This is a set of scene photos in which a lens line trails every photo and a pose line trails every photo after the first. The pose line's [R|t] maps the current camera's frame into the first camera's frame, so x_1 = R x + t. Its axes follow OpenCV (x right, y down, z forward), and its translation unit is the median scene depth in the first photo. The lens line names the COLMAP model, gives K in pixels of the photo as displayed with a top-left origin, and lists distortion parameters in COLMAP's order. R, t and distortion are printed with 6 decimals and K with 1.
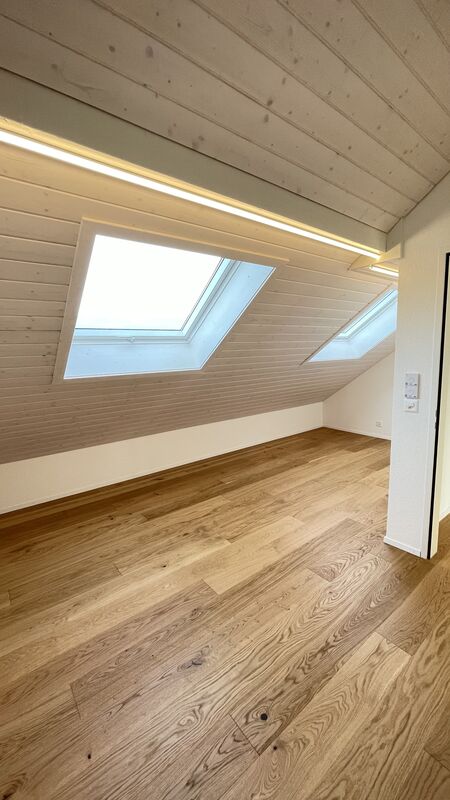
lens RADIAL K [[326.1, 0, 225.0], [0, 326.1, 401.3], [0, 0, 1]] dist [0.009754, 0.000551]
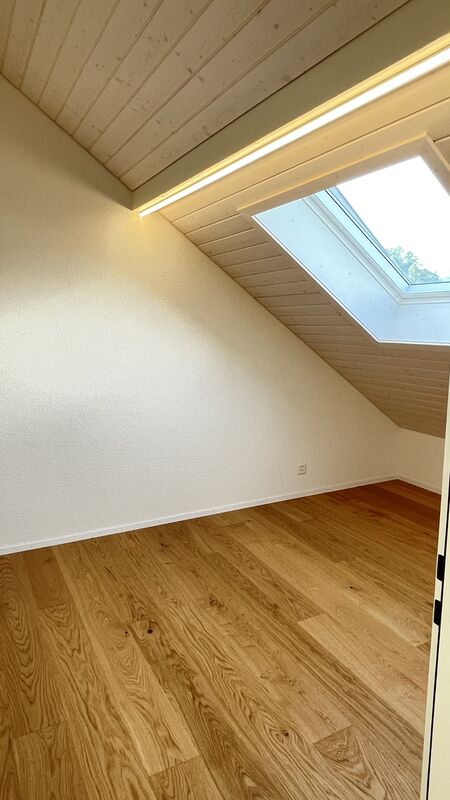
lens RADIAL K [[500.7, 0, 225.0], [0, 500.7, 399.4], [0, 0, 1]] dist [-0.002740, 0.000771]
pose [[-0.174150, 0.179992, -0.968130, 1.428345], [-0.157005, 0.965501, 0.207745, -0.199083], [0.972122, 0.188180, -0.139882, 1.189429]]
